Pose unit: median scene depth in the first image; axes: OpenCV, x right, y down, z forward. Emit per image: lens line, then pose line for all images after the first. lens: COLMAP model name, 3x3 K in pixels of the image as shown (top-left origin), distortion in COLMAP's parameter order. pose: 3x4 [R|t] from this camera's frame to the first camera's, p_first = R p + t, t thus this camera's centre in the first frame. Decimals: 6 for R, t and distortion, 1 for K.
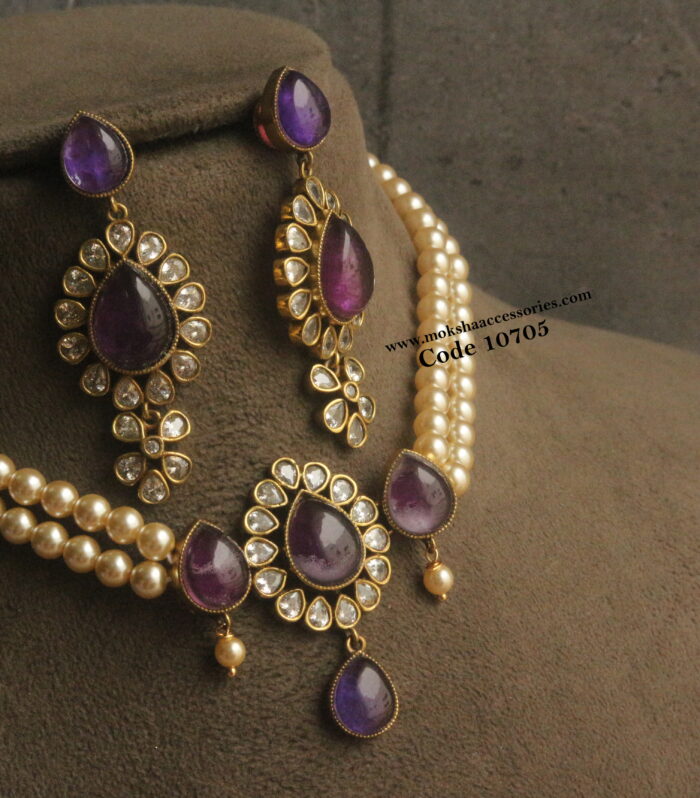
lens RADIAL K [[3324.6, 0, 350.0], [0, 3324.6, 399.0], [0, 0, 1]] dist [-0.069920, 3.107083]
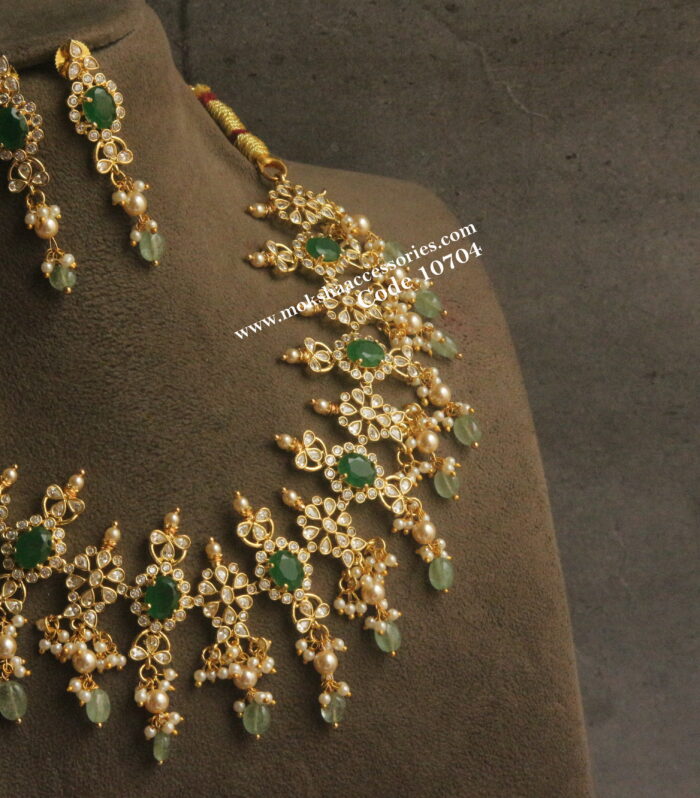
lens RADIAL K [[3179.4, 0, 333.3], [0, 3179.4, 397.6], [0, 0, 1]] dist [0.070611, -1.954661]
pose [[0.996749, -0.068444, 0.042516, 0.006620], [0.066699, 0.996922, 0.041194, 0.023851], [-0.045205, -0.038224, 0.998246, -0.468407]]
